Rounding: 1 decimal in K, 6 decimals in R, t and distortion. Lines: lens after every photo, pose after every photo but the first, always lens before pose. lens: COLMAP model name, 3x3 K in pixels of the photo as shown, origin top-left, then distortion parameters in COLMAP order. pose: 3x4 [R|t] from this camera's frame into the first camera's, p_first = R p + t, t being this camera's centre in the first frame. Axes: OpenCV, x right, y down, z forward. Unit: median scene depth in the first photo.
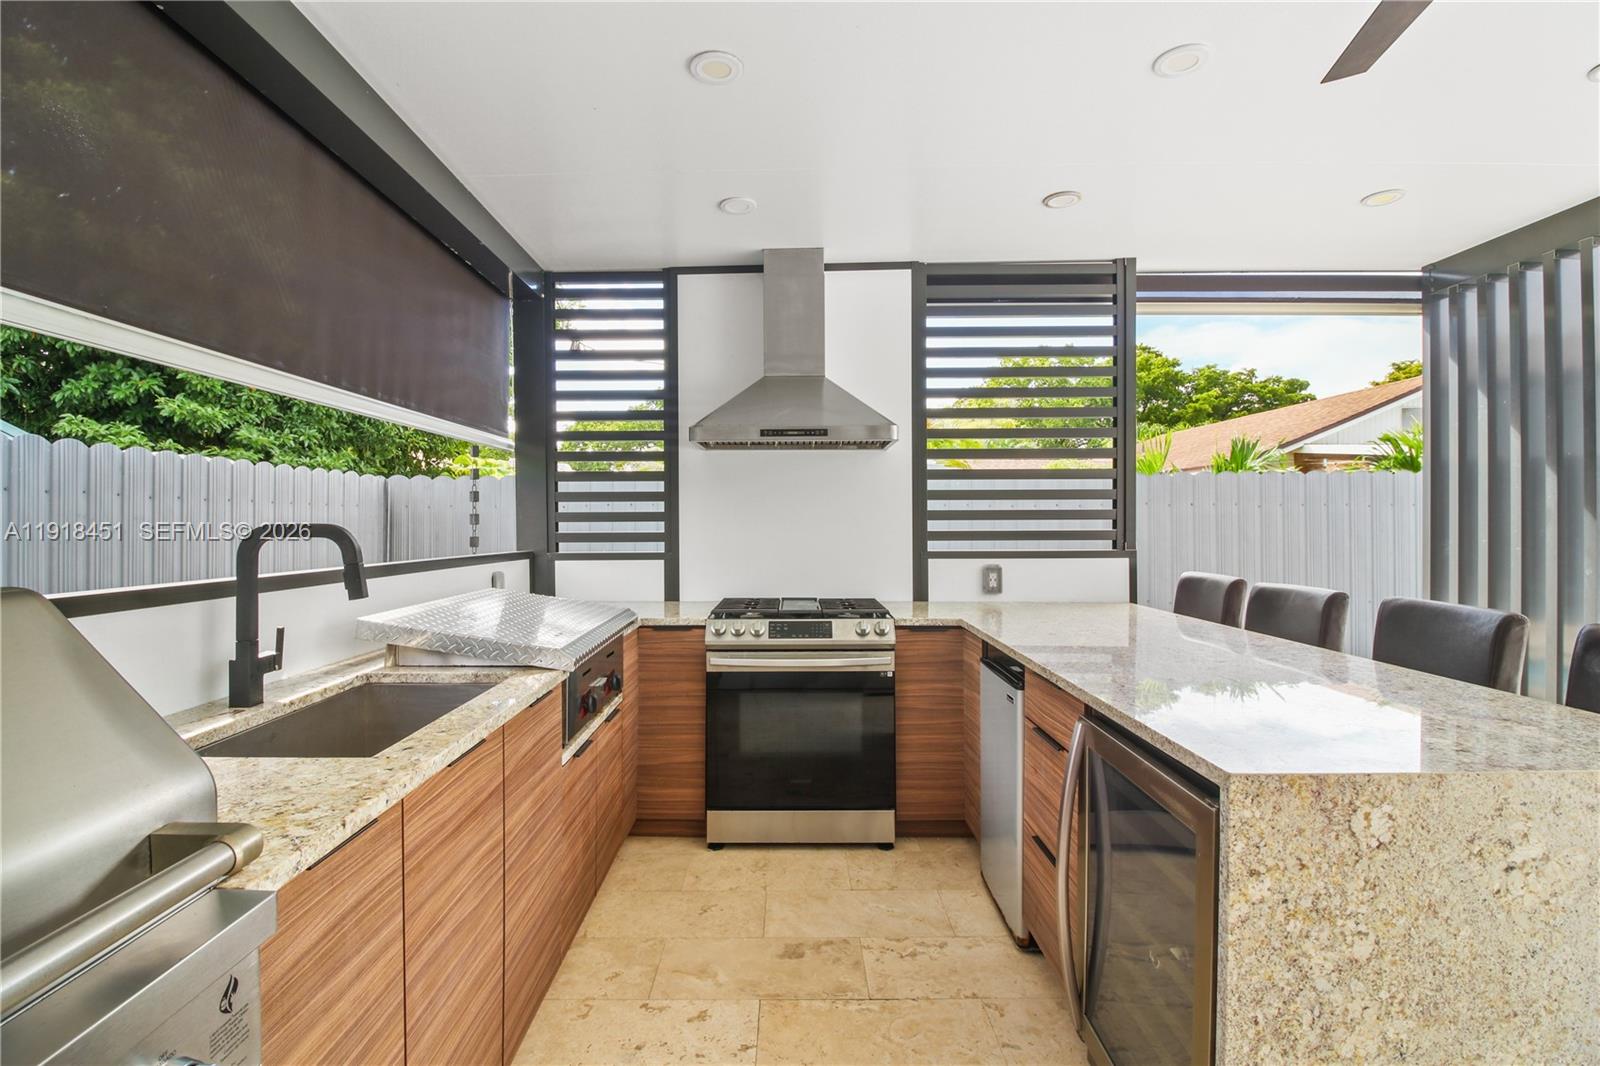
lens RADIAL K [[726.5, 0, 800.0], [0, 726.5, 533.0], [0, 0, 1]] dist [0.000823, -0.011092]
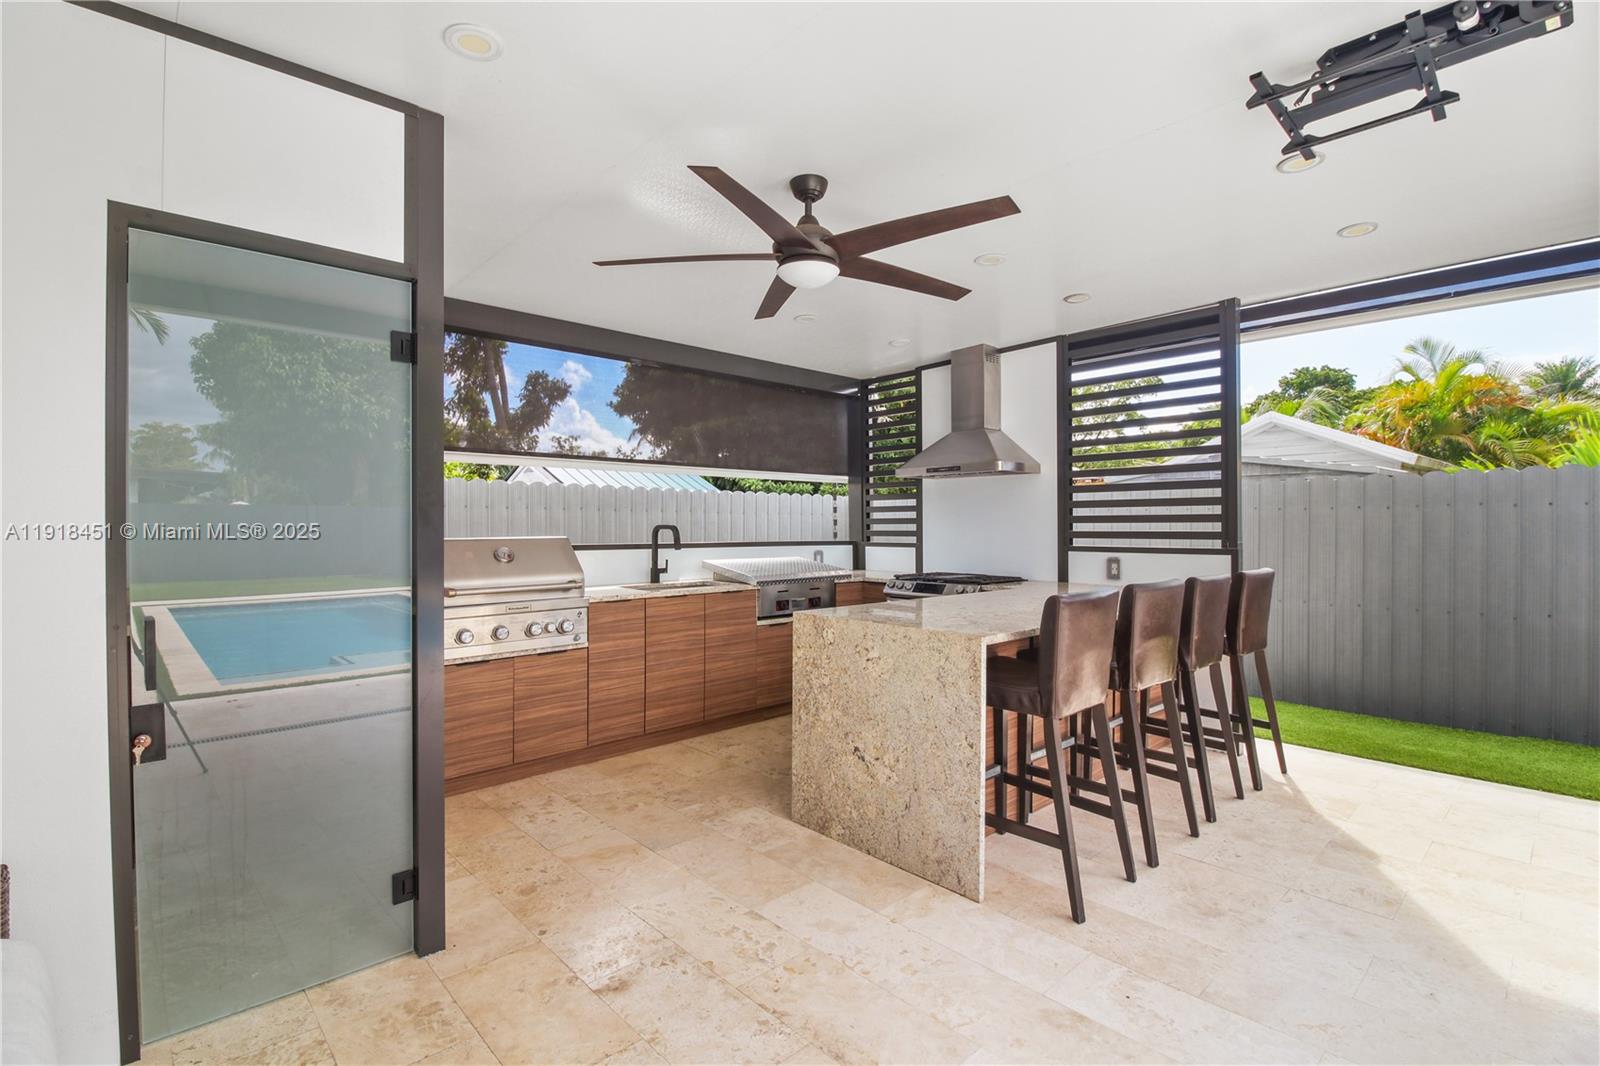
lens RADIAL K [[726.5, 0, 800.0], [0, 726.5, 533.0], [0, 0, 1]] dist [0.000823, -0.011092]
pose [[0.684455, 0.008699, -0.729003, 0.826244], [-0.008159, 0.999958, 0.004272, -0.000383], [0.729009, 0.003024, 0.684497, -0.297440]]
